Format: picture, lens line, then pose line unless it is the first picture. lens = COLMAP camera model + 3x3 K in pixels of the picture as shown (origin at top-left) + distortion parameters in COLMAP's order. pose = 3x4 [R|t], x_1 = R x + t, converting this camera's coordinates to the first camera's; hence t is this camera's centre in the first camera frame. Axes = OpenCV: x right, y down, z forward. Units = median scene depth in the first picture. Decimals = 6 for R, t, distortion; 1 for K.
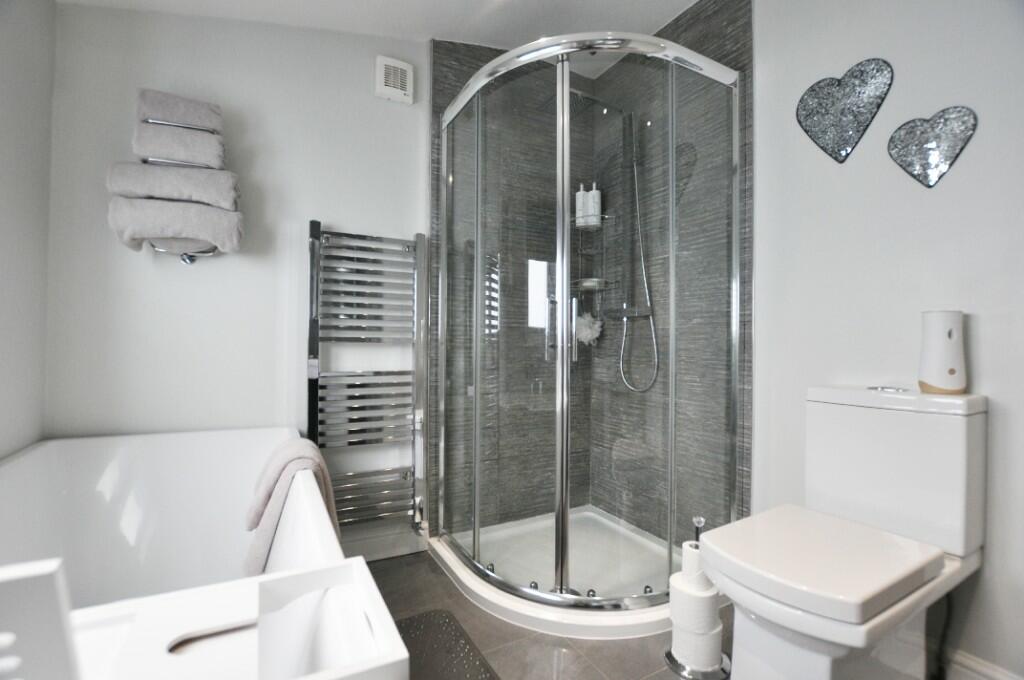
lens RADIAL K [[450.1, 0, 508.1], [0, 450.1, 342.7], [0, 0, 1]] dist [-0.027411, 0.000619]
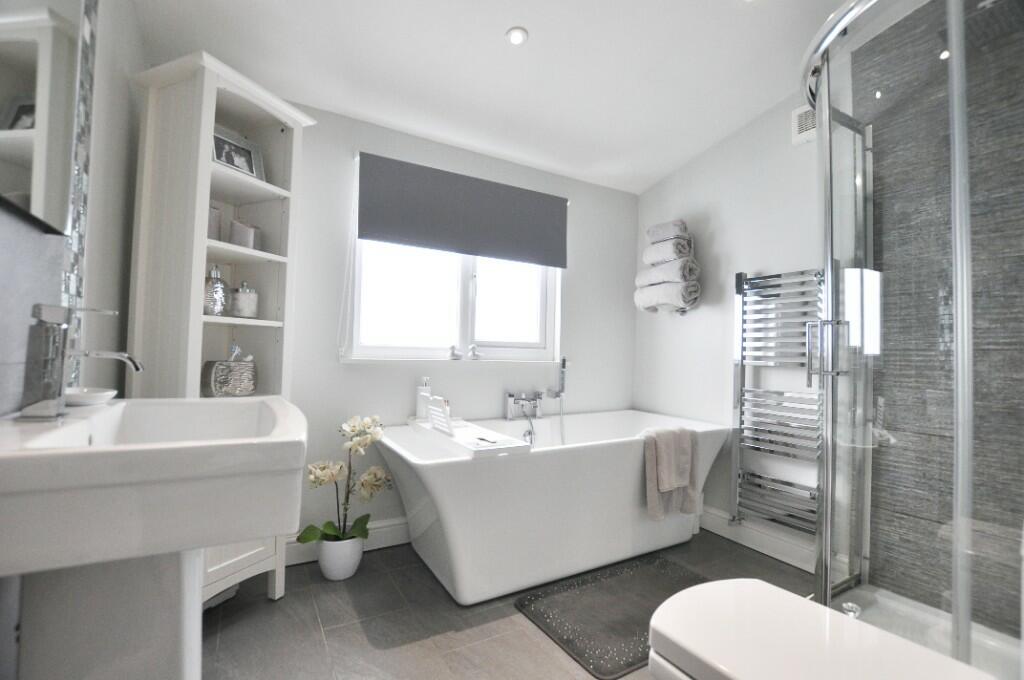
lens RADIAL K [[450.1, 0, 508.1], [0, 450.1, 342.7], [0, 0, 1]] dist [-0.027411, 0.000619]
pose [[0.033388, -0.038401, -0.998704, 0.987705], [-0.025908, 0.998893, -0.039275, 0.005904], [0.999107, 0.027185, 0.032356, 0.320829]]
